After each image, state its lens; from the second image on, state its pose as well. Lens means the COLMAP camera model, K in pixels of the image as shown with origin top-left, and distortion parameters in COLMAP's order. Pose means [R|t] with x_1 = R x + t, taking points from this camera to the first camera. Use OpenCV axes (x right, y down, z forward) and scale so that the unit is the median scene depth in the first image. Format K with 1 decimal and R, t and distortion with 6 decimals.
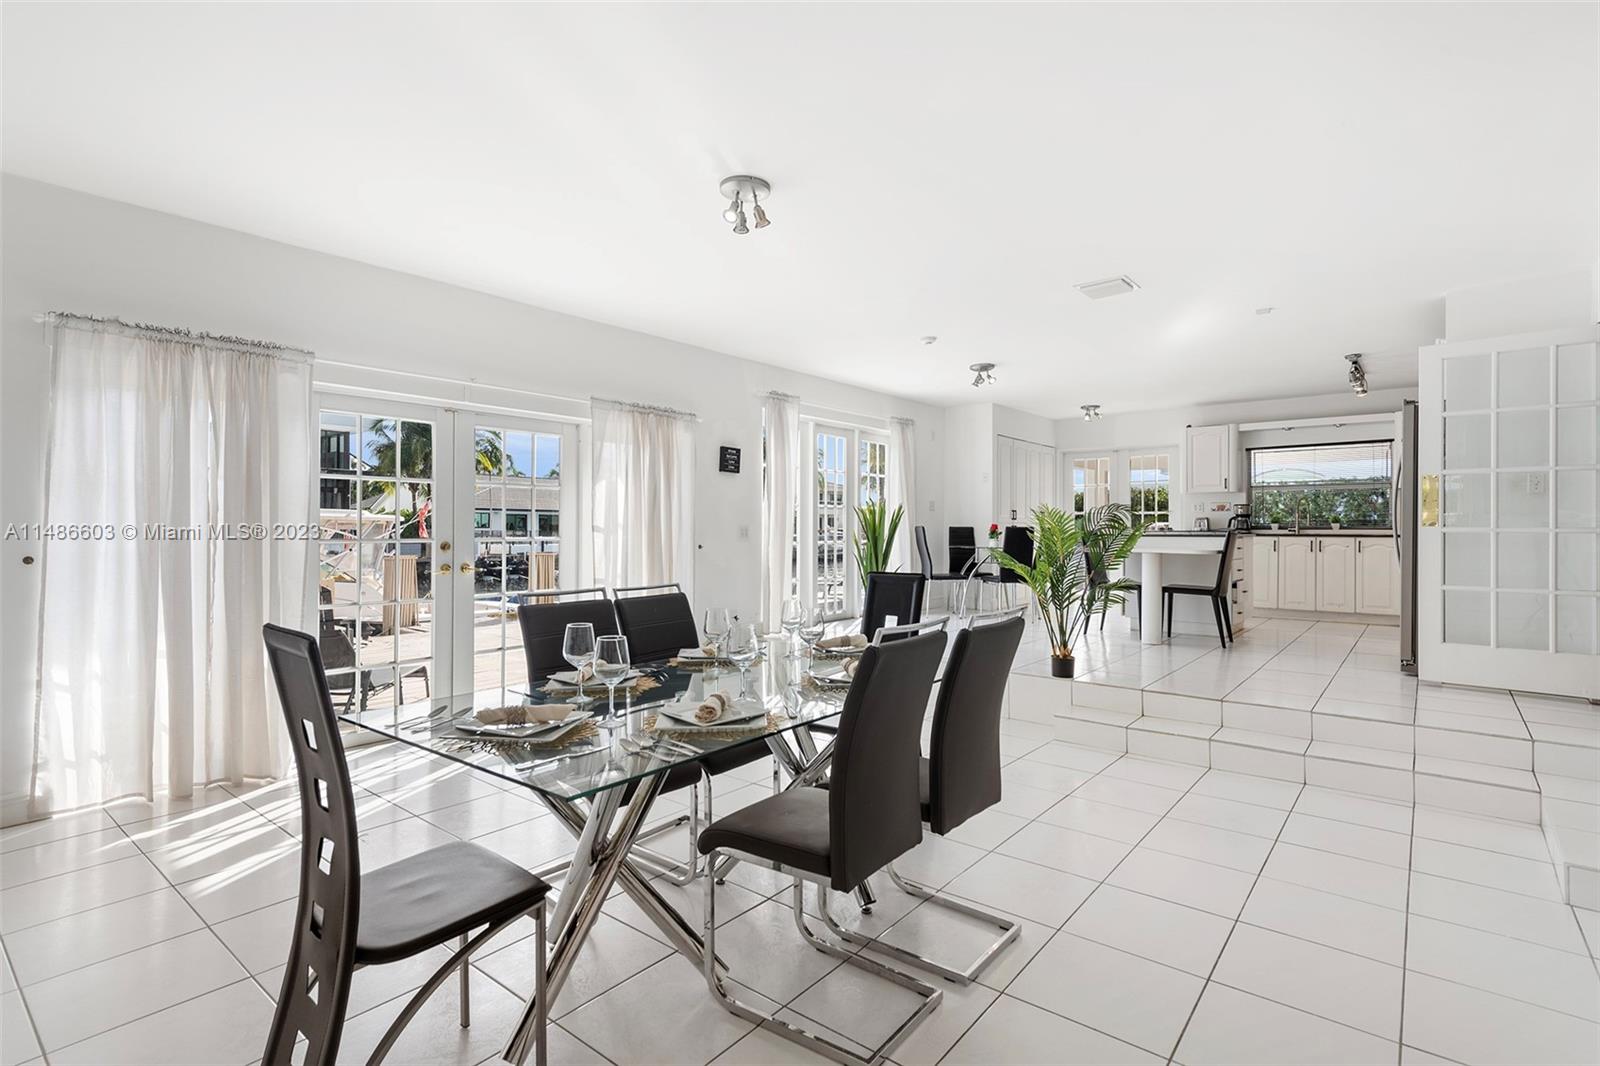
lens RADIAL K [[777.2, 0, 799.8], [0, 777.2, 522.8], [0, 0, 1]] dist [0.025300, 0.000099]
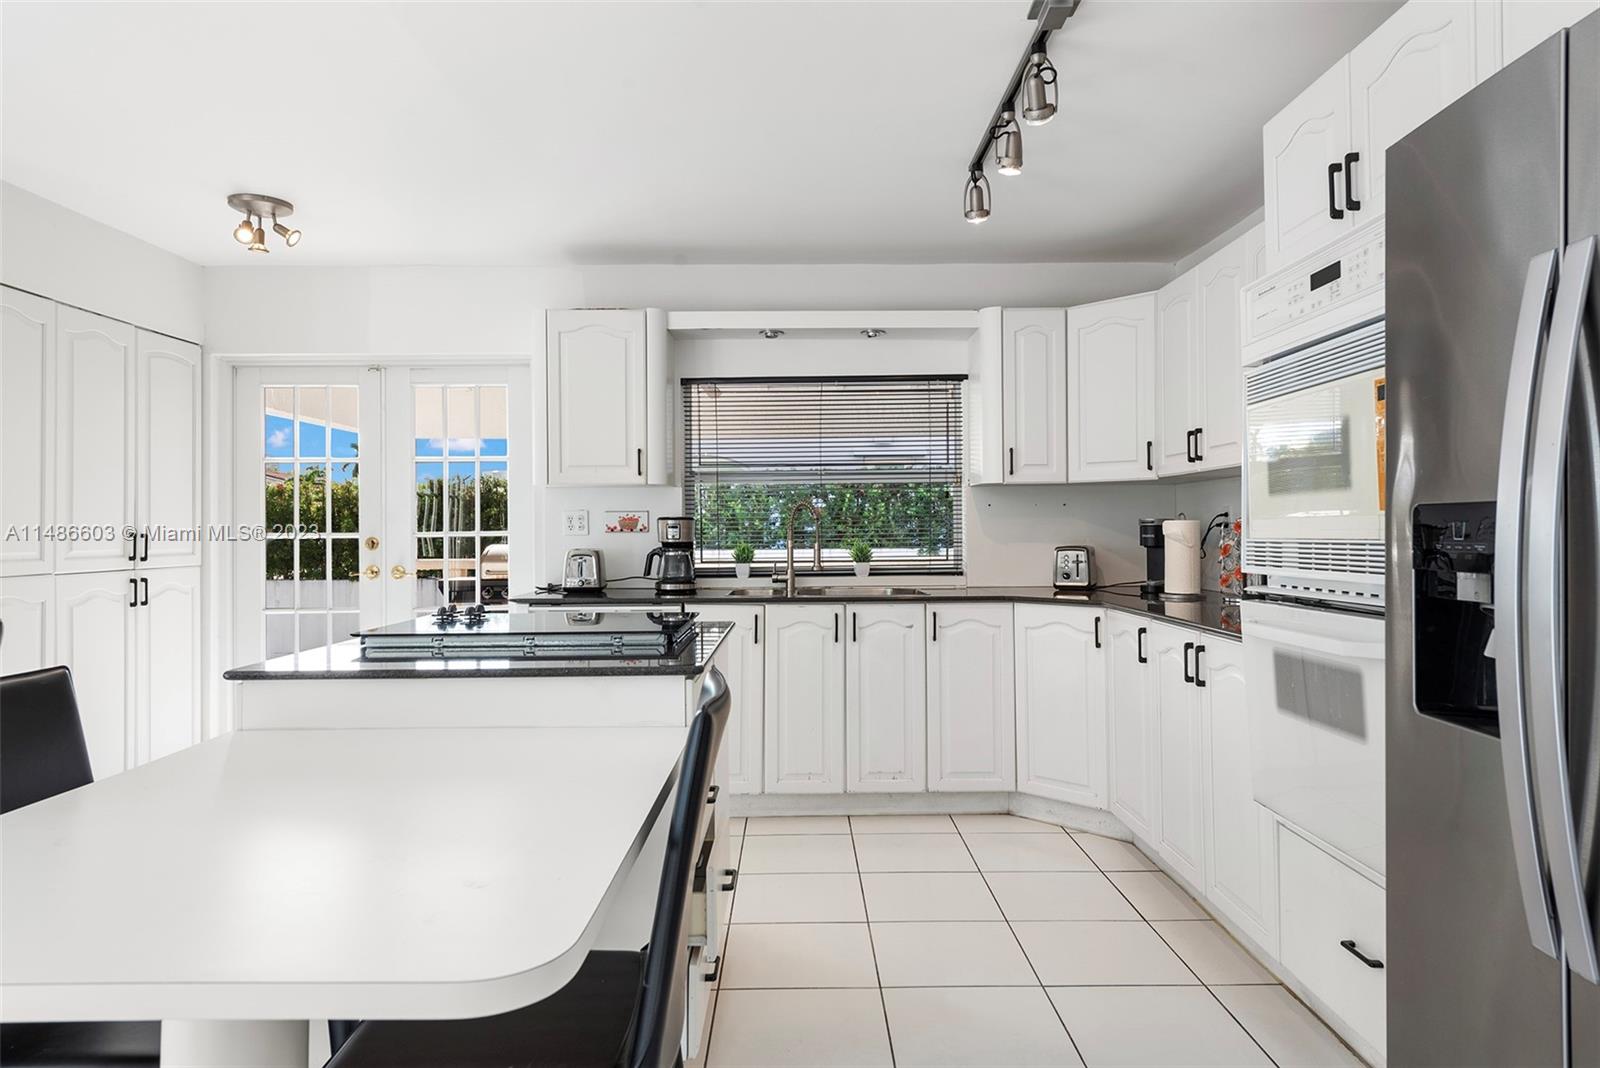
lens RADIAL K [[954.1, 0, 798.1], [0, 954.1, 521.2], [0, 0, 1]] dist [0.021789, -0.001854]
pose [[0.775439, -0.000716, 0.631422, 0.314015], [0.000954, 1.000000, -0.000037, -0.021516], [-0.631422, 0.000631, 0.775439, 0.598507]]
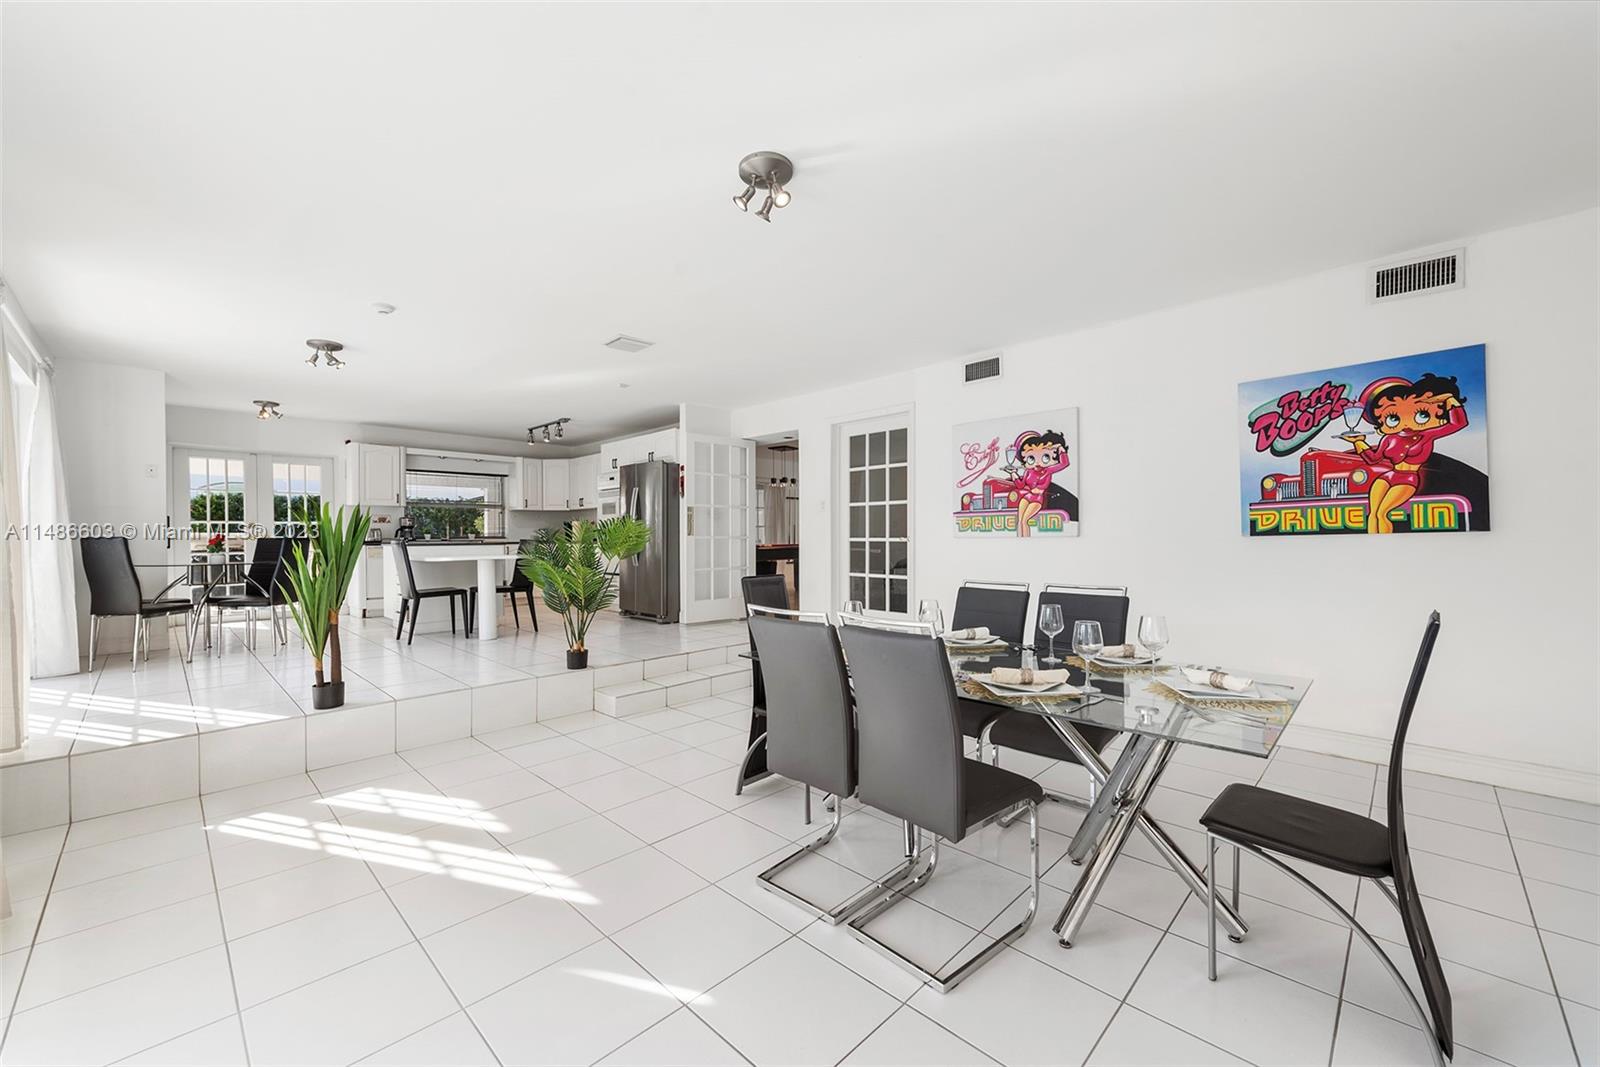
lens RADIAL K [[628.9, 0, 803.6], [0, 628.9, 535.8], [0, 0, 1]] dist [0.010625, -0.000876]
pose [[0.084227, -0.000480, 0.996446, -0.319267], [-0.002283, 0.999997, 0.000674, 0.001581], [-0.996444, -0.002332, 0.084226, 0.345217]]
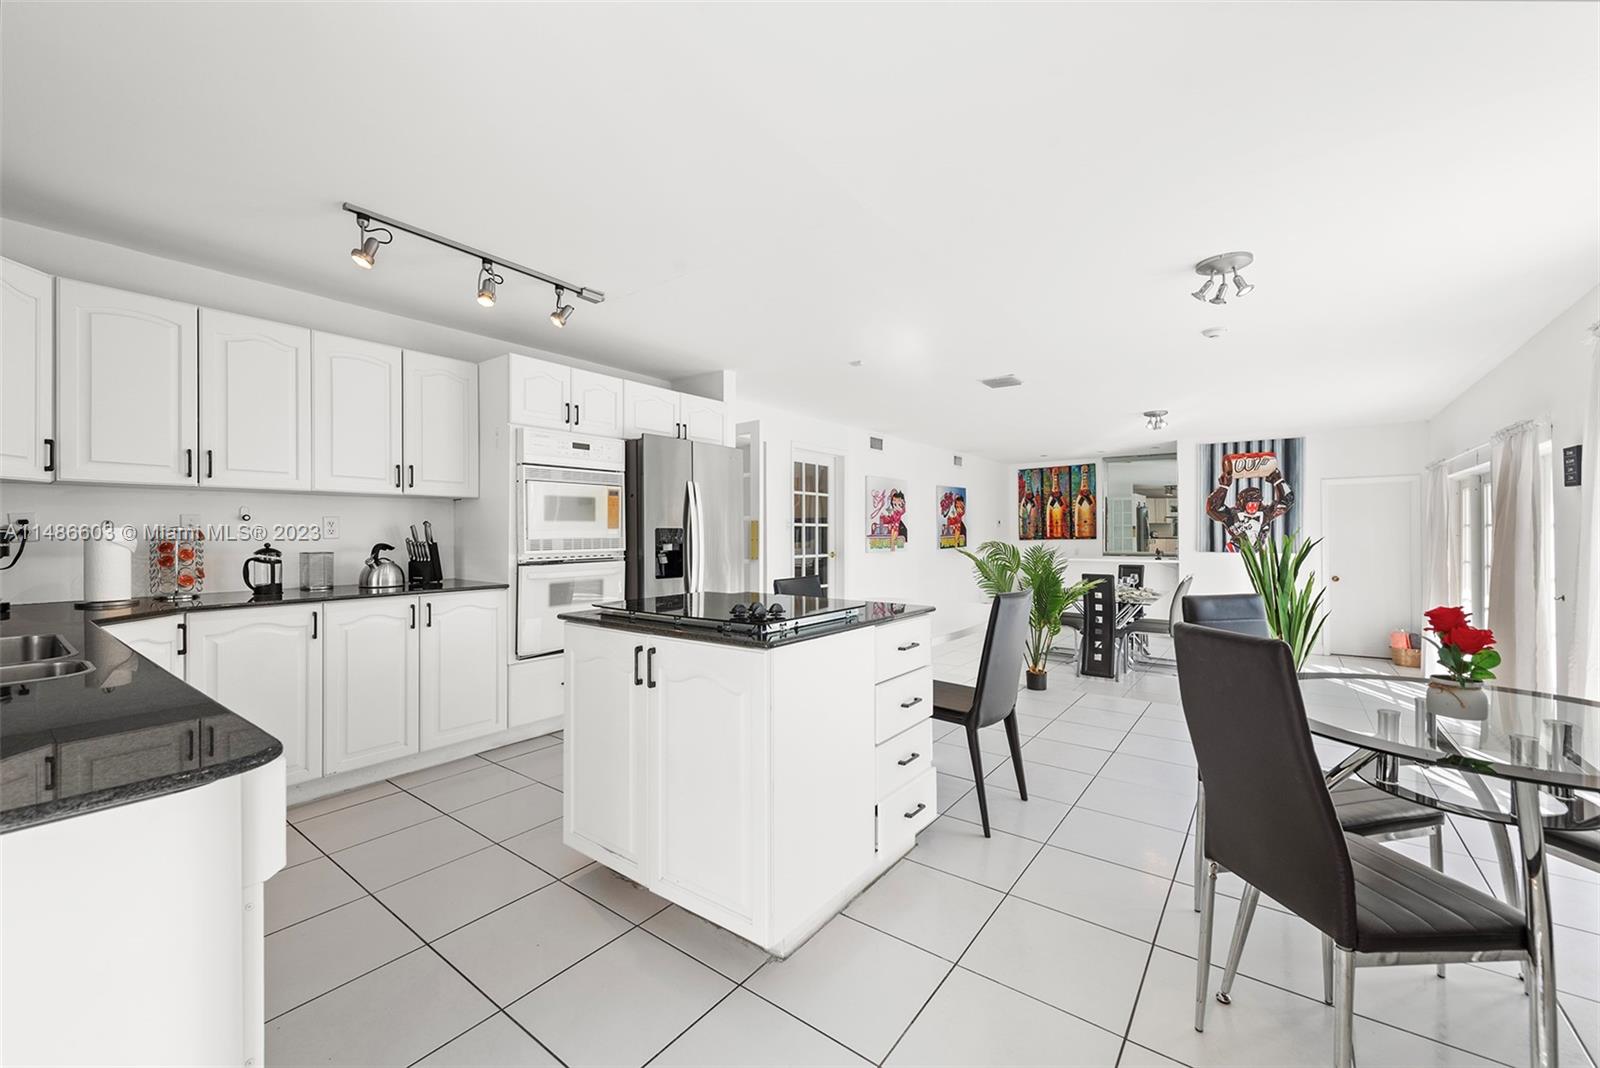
lens RADIAL K [[628.9, 0, 787.2], [0, 628.9, 535.5], [0, 0, 1]] dist [0.010625, -0.000876]
pose [[-0.999828, 0.000030, -0.018573, 0.424369], [0.000152, 0.999978, -0.006581, -0.014688], [0.018573, -0.006582, -0.999806, 1.132938]]
